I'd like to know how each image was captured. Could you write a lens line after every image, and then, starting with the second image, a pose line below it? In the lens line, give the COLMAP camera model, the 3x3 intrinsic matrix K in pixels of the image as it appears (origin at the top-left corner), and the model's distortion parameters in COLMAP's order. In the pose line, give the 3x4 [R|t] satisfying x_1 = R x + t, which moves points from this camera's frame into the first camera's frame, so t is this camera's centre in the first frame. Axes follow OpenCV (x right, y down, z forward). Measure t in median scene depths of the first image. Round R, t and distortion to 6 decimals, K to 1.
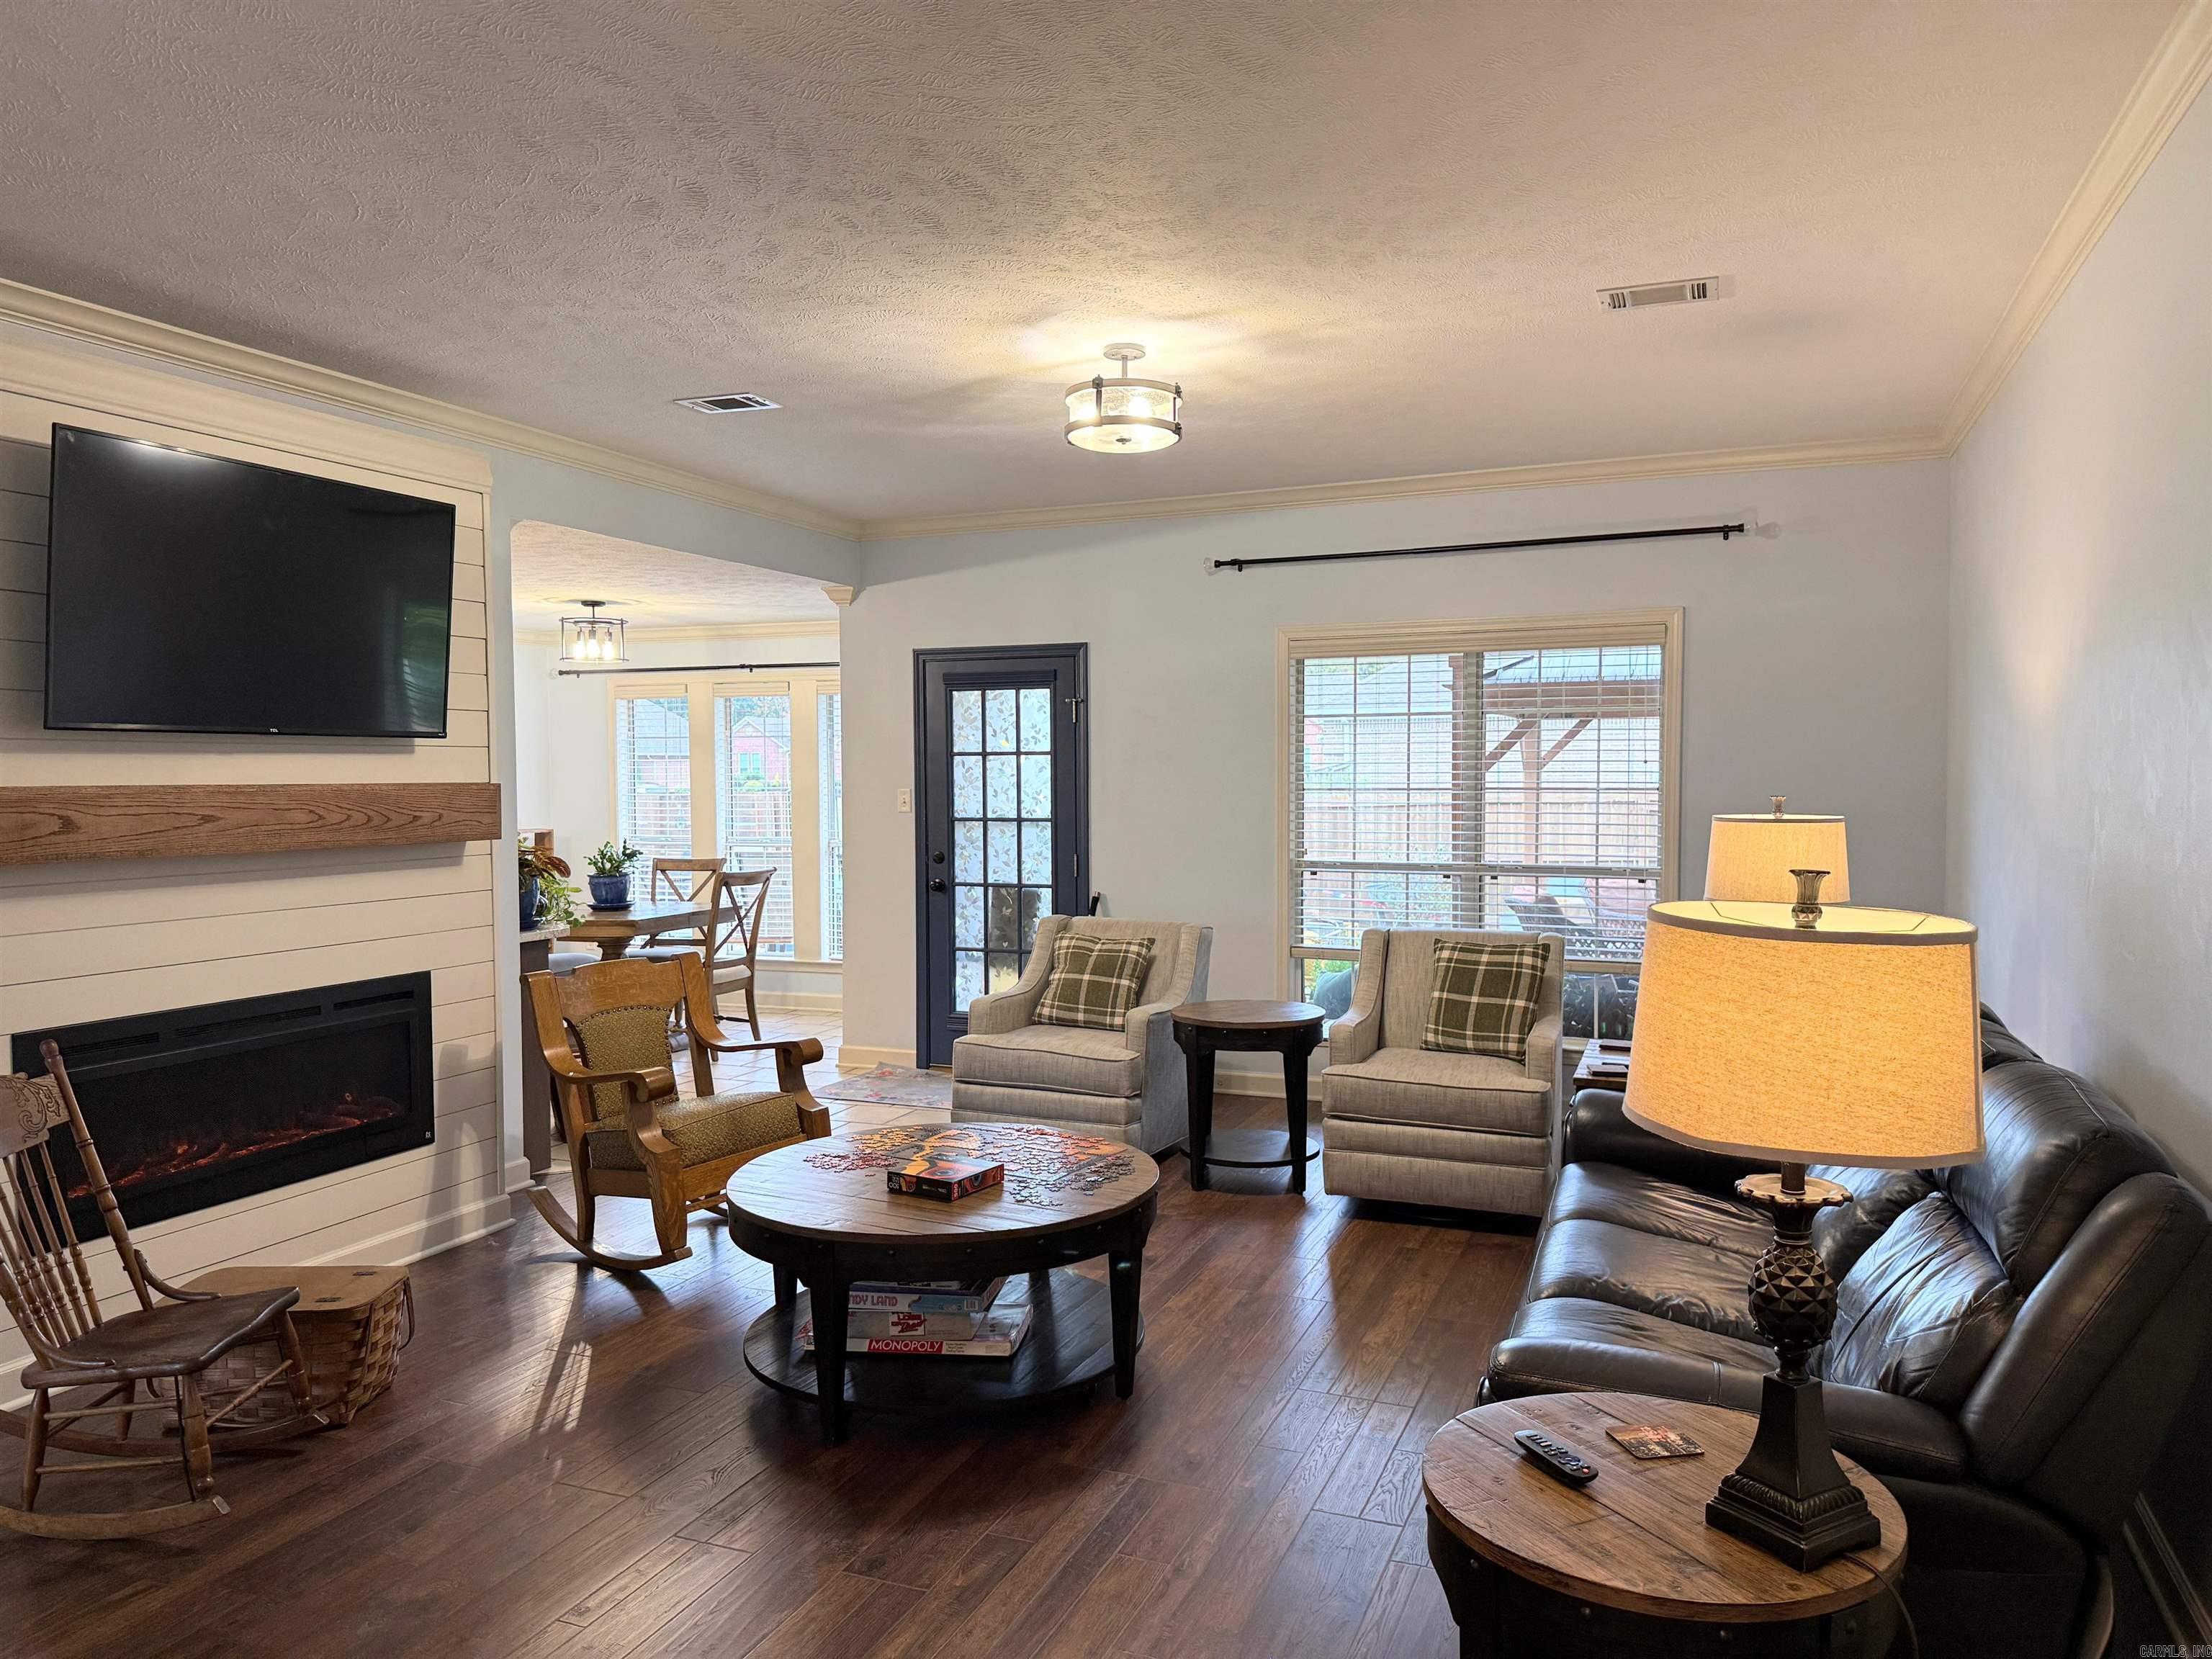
lens RADIAL K [[1536.9, 0, 1106.0], [0, 1536.9, 829.5], [0, 0, 1]] dist [0.095686, -0.142939]
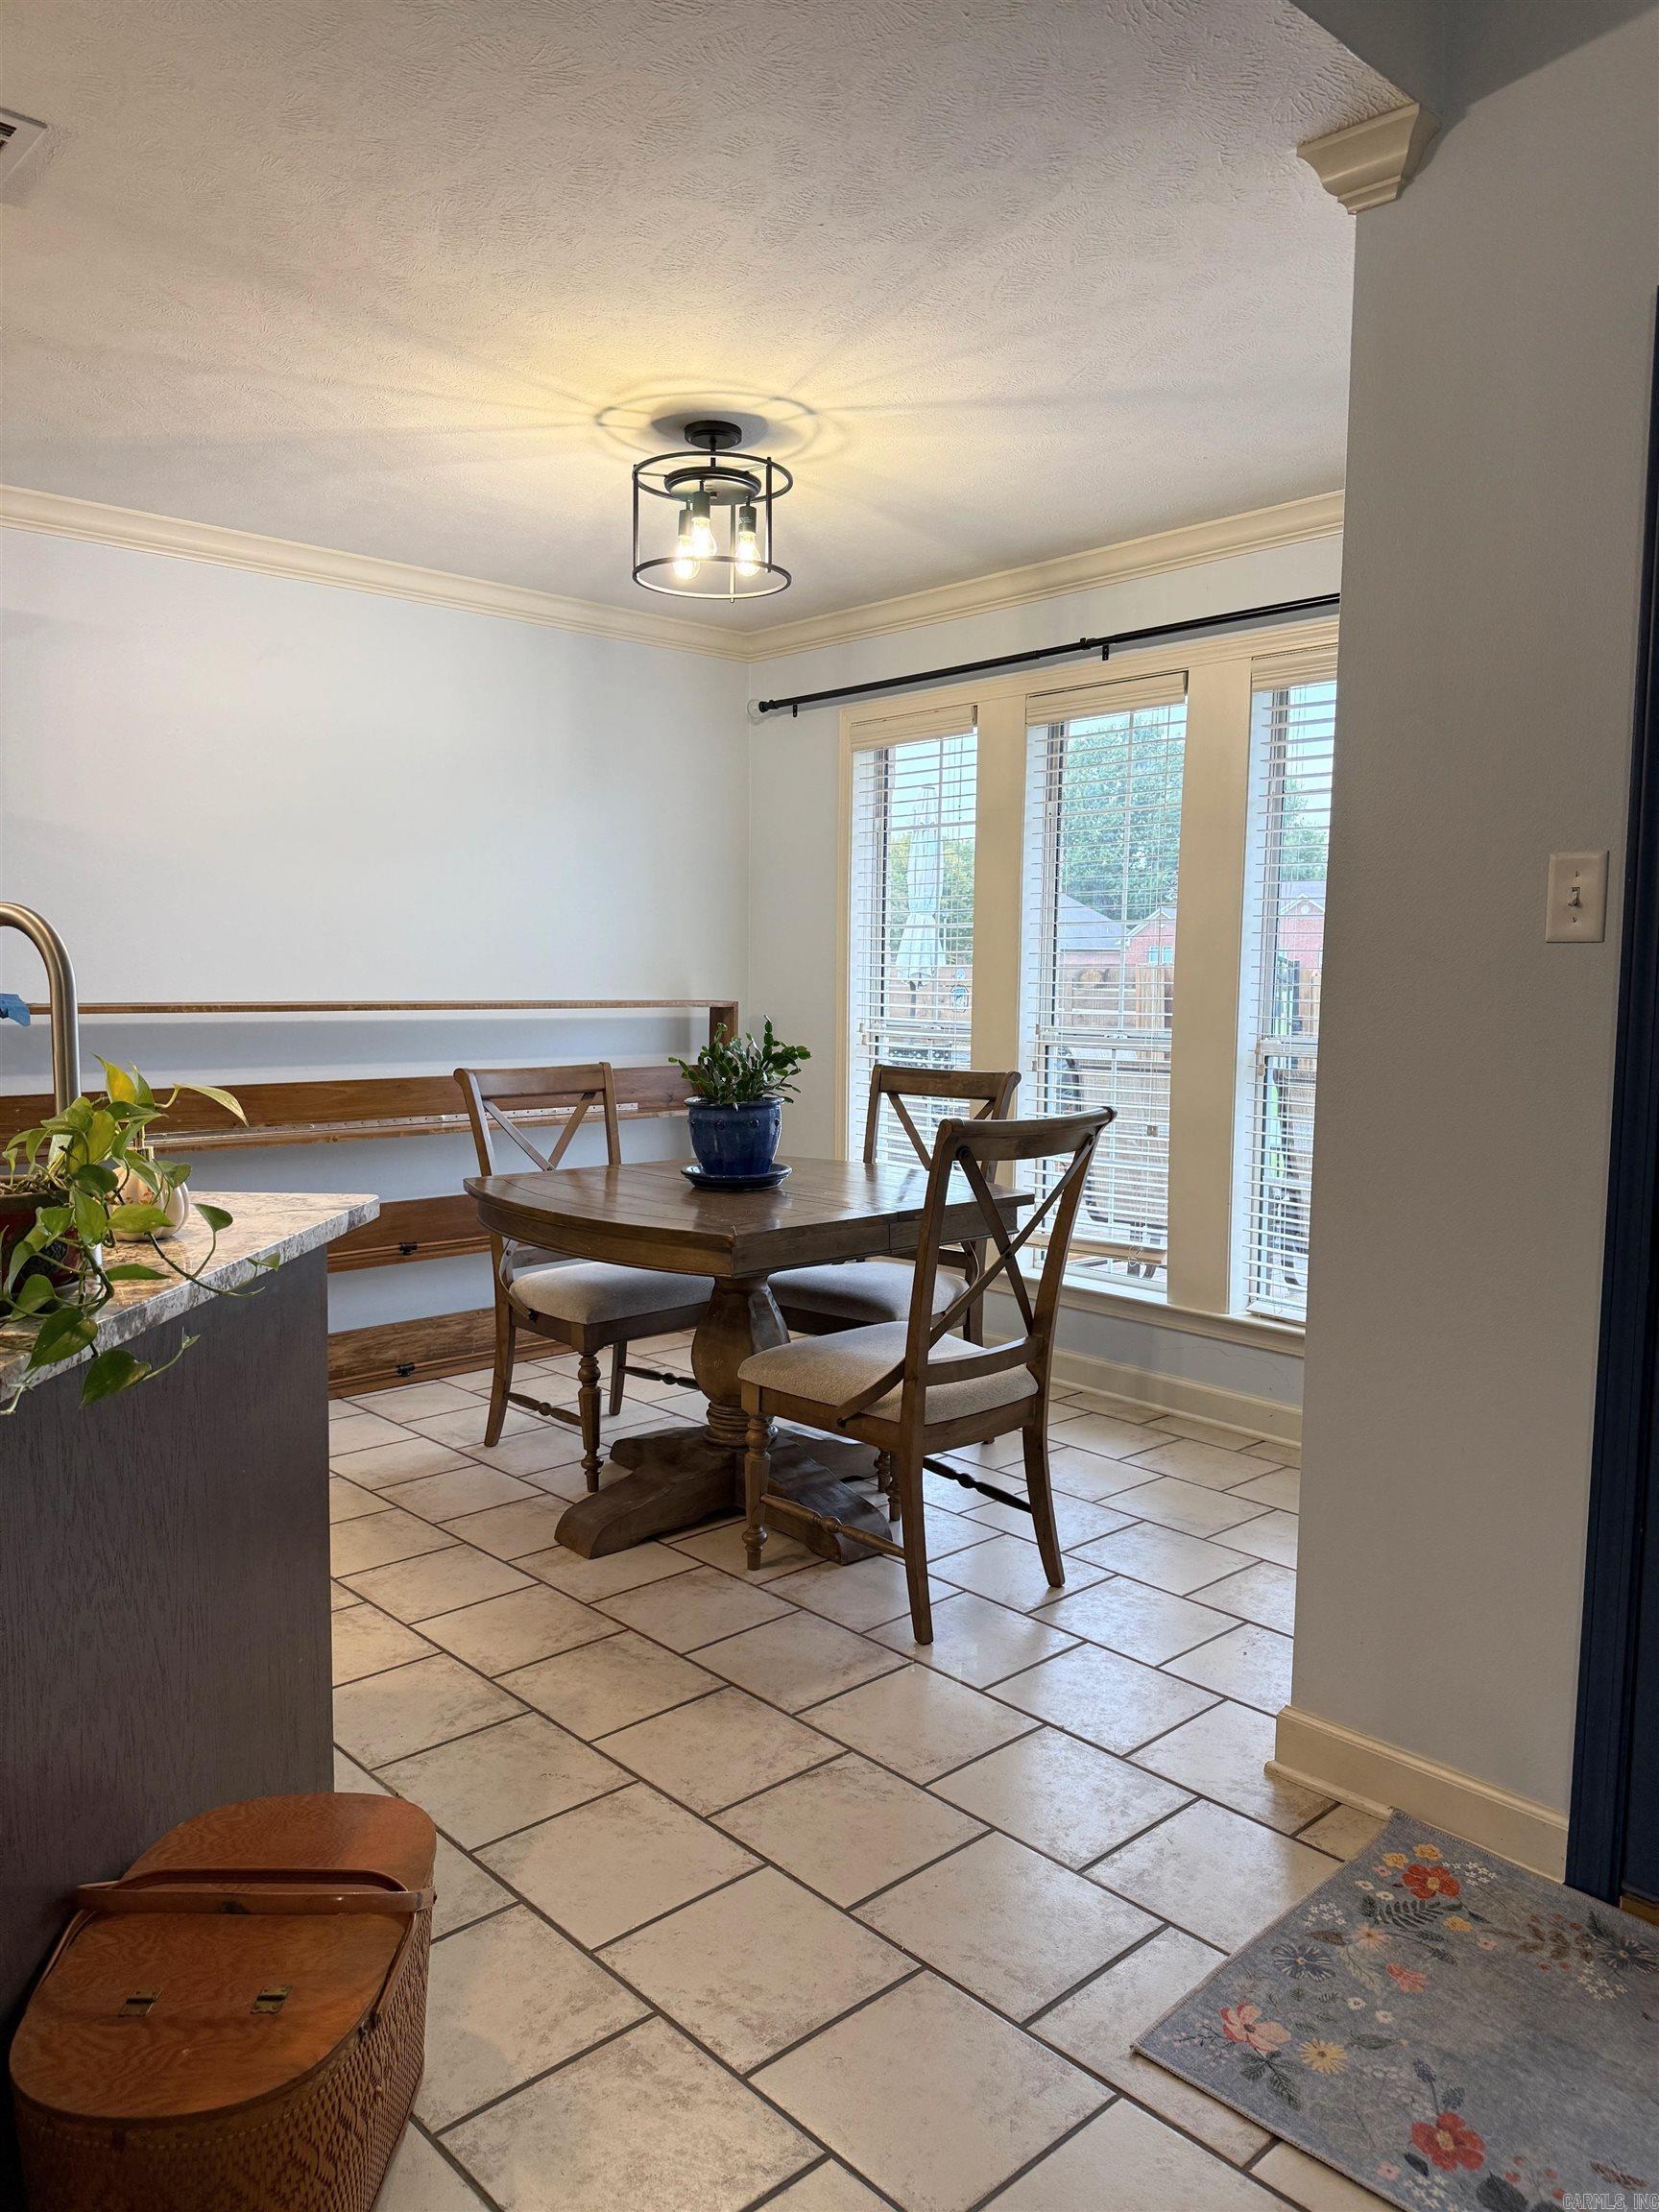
lens RADIAL K [[1536.9, 0, 829.5], [0, 1536.9, 1106.0], [0, 0, 1]] dist [0.095686, -0.142939]
pose [[0.904991, 0.055182, -0.421837, -0.121267], [-0.033878, 0.997751, 0.057839, 0.005641], [0.424080, -0.038053, 0.904825, 0.641628]]
